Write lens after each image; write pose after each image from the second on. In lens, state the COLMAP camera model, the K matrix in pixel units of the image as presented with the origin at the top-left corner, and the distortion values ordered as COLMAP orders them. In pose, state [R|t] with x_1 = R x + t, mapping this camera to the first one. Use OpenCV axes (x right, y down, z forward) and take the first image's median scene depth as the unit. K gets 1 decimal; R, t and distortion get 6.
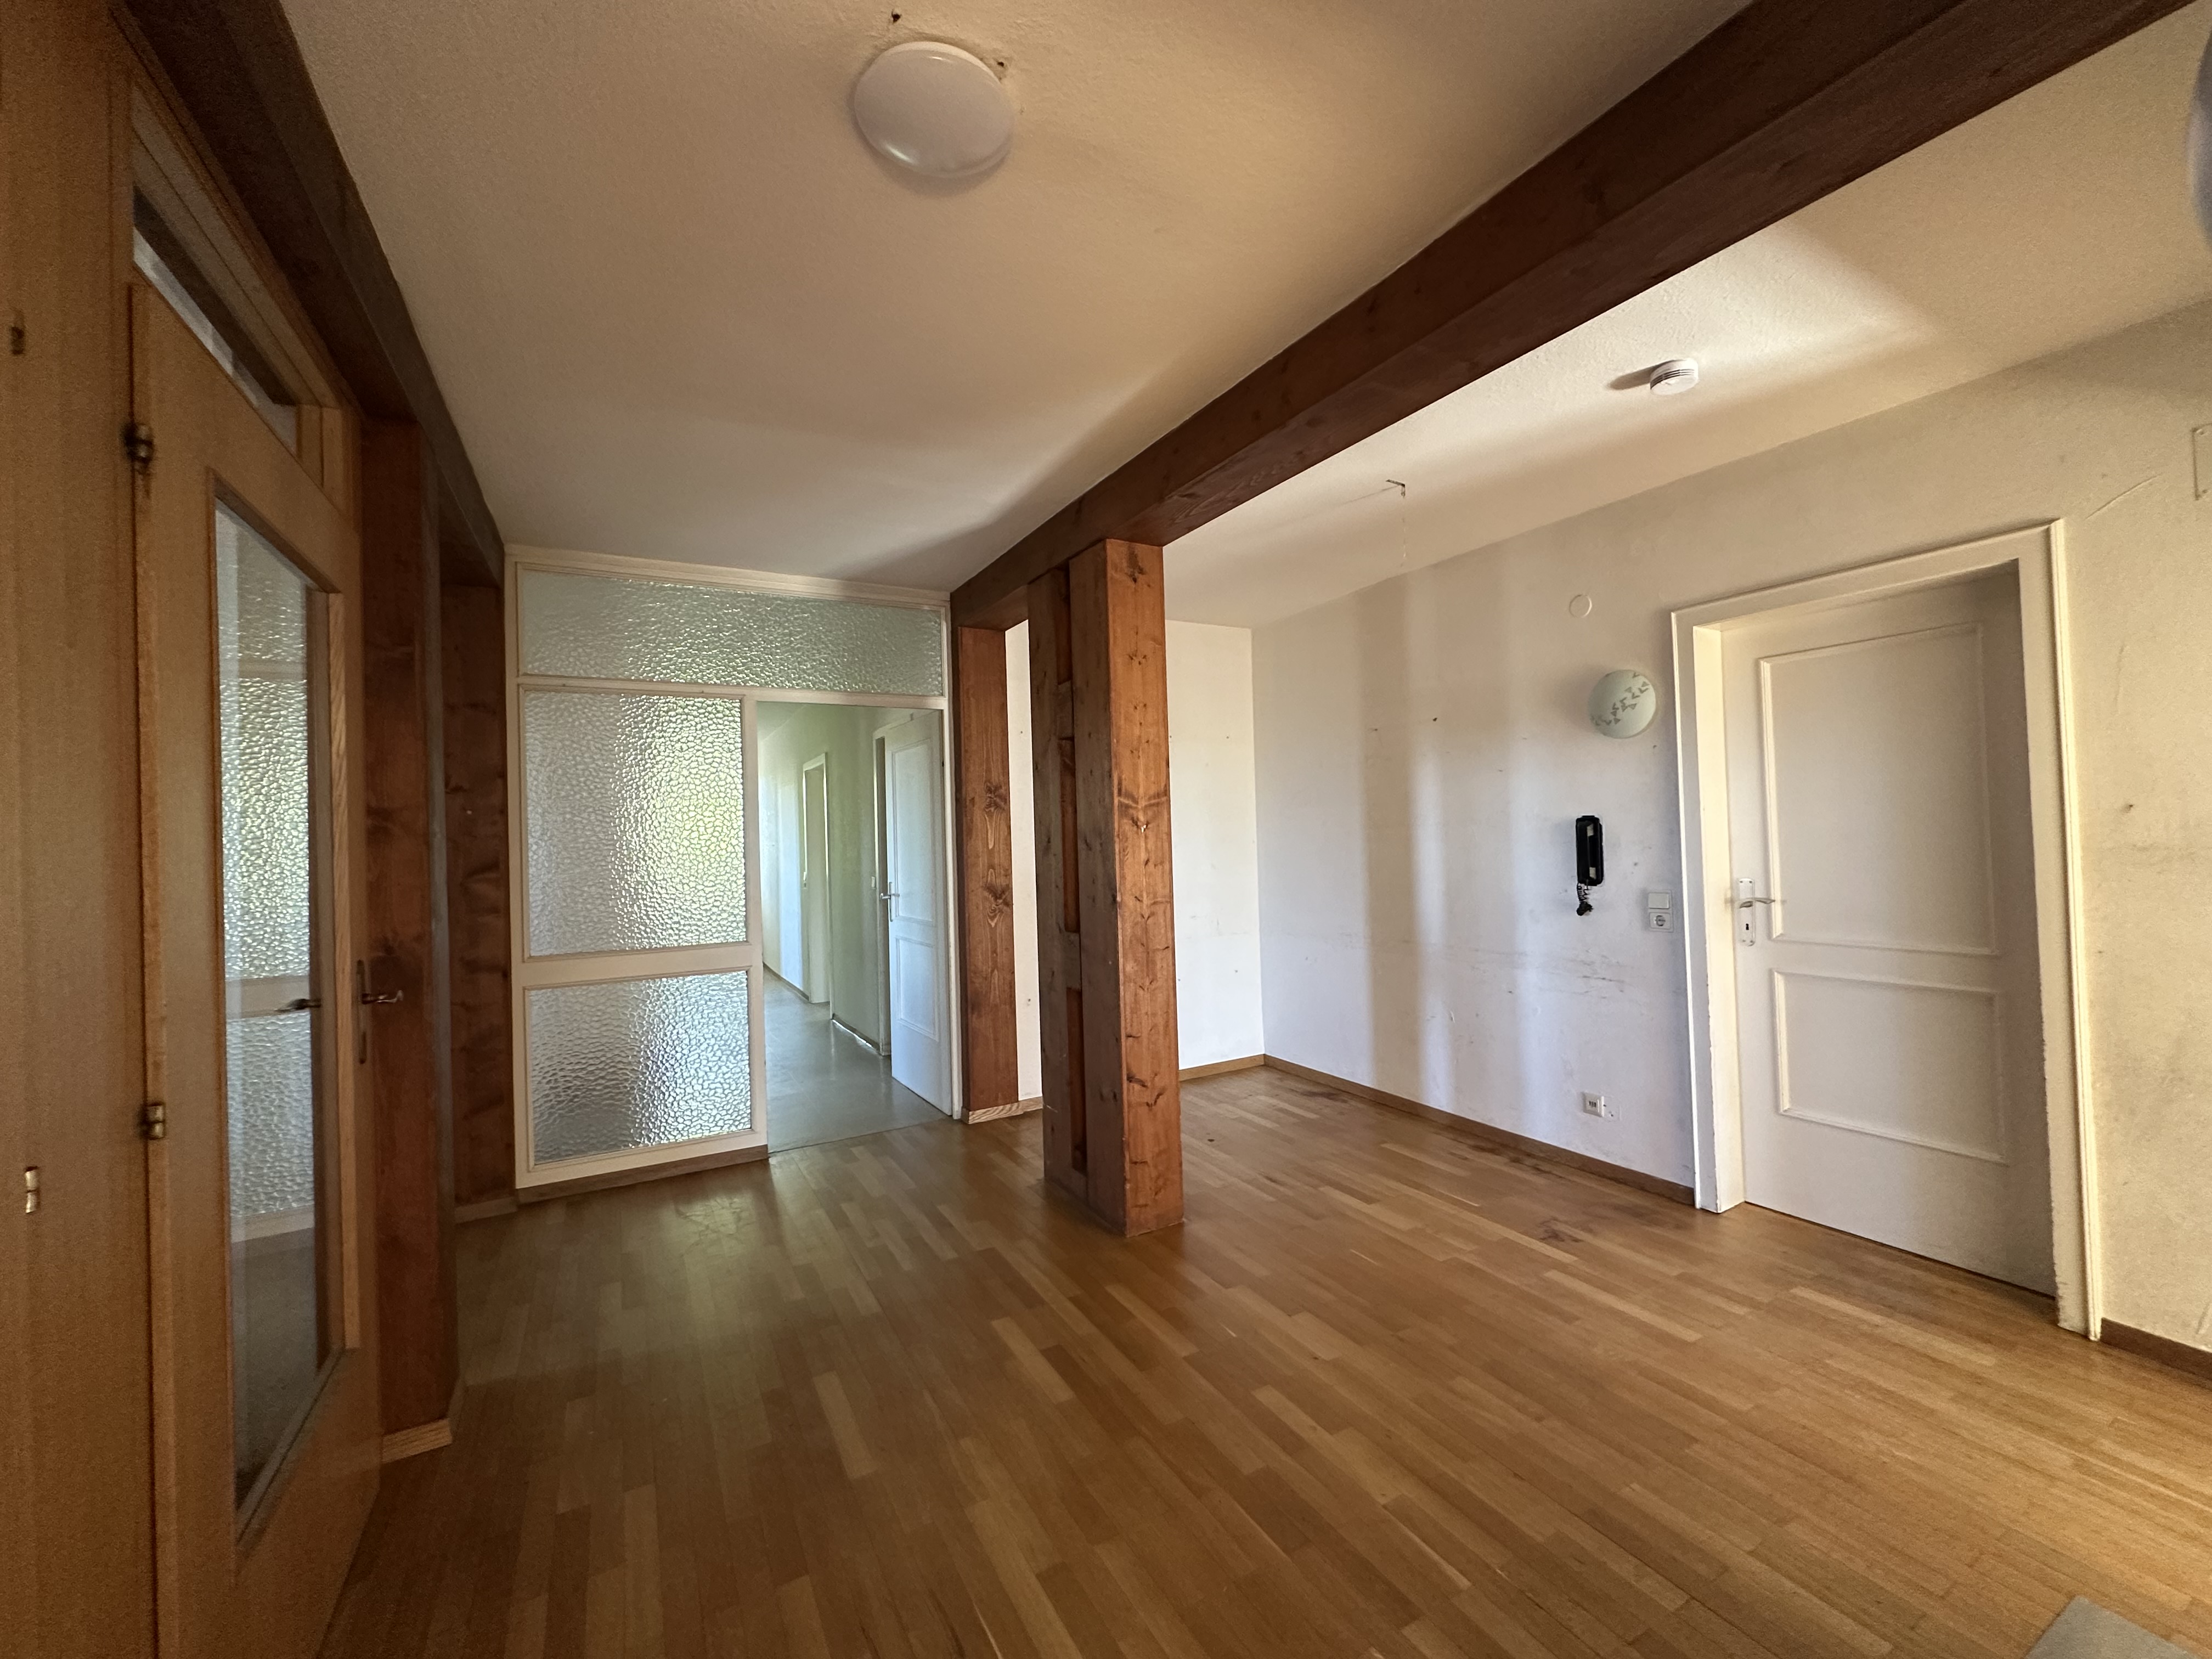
lens RADIAL K [[879.0, 0, 1101.0], [0, 879.0, 827.5], [0, 0, 1]] dist [-0.007060, 0.000789]
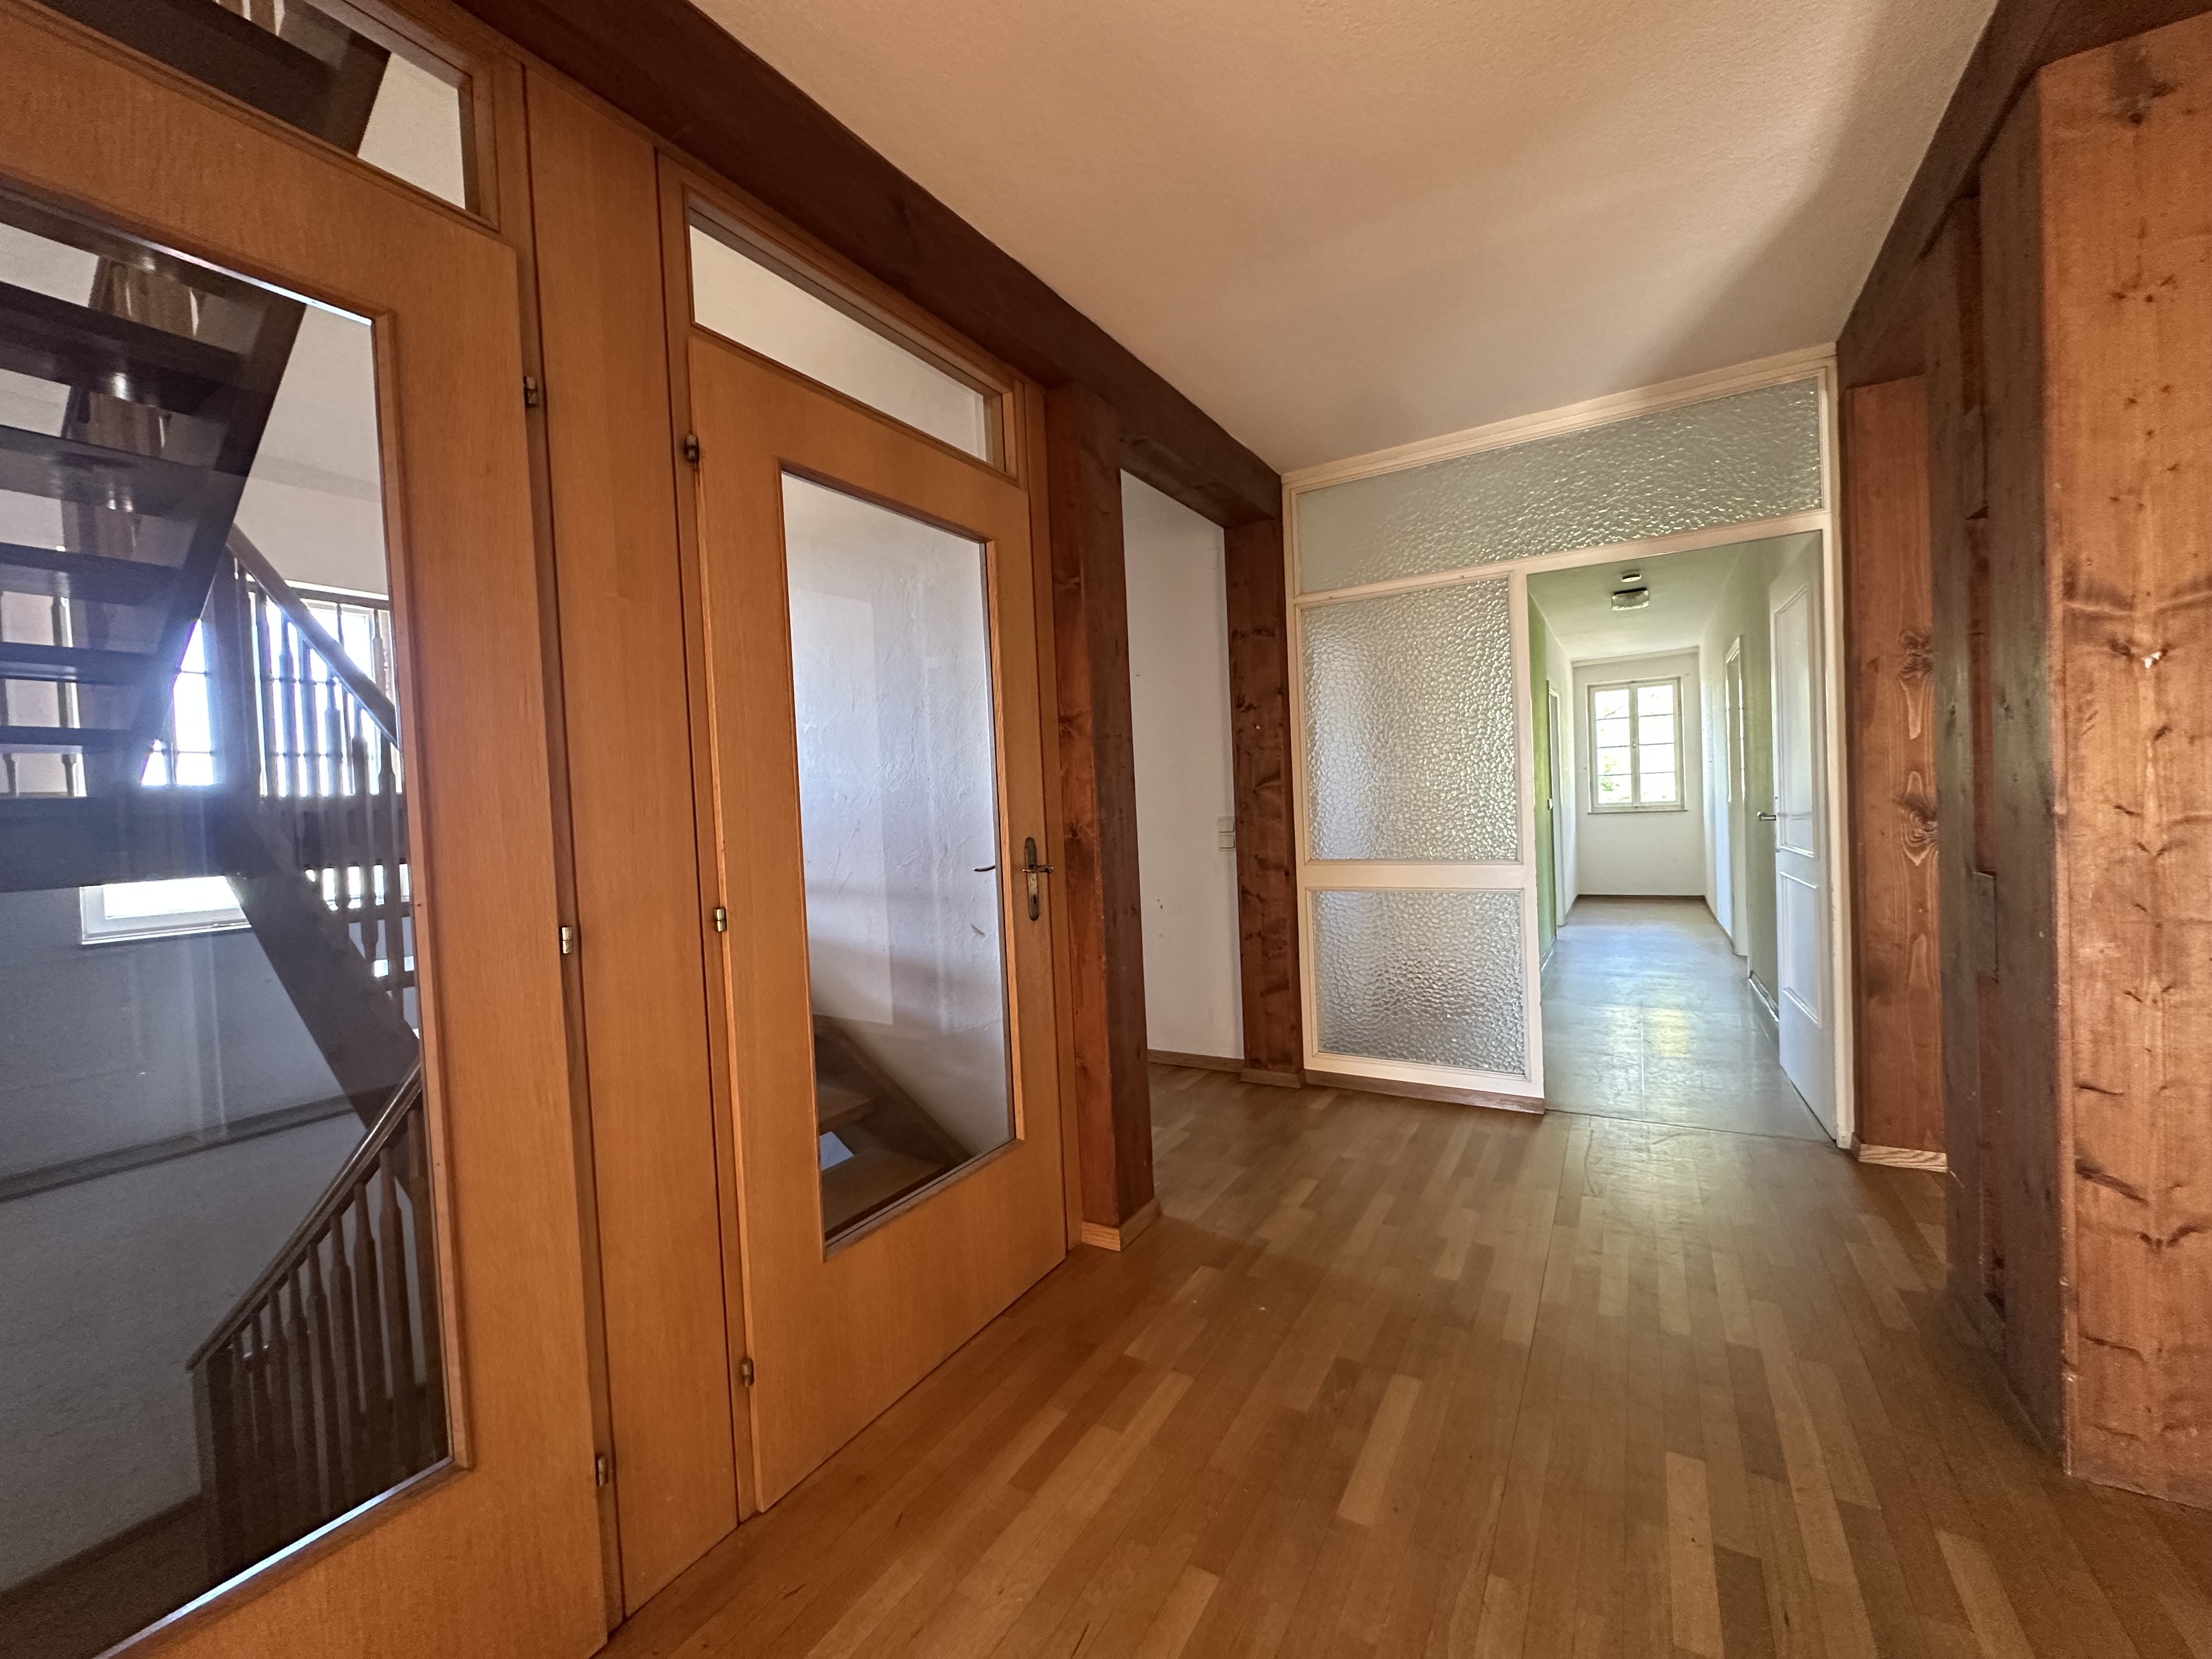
lens RADIAL K [[879.0, 0, 1104.3], [0, 879.0, 825.4], [0, 0, 1]] dist [-0.007060, 0.000789]
pose [[0.501931, 0.028698, -0.864432, 0.172397], [0.037991, 0.997753, 0.055184, 0.042231], [0.864073, -0.060539, 0.499713, 0.283905]]
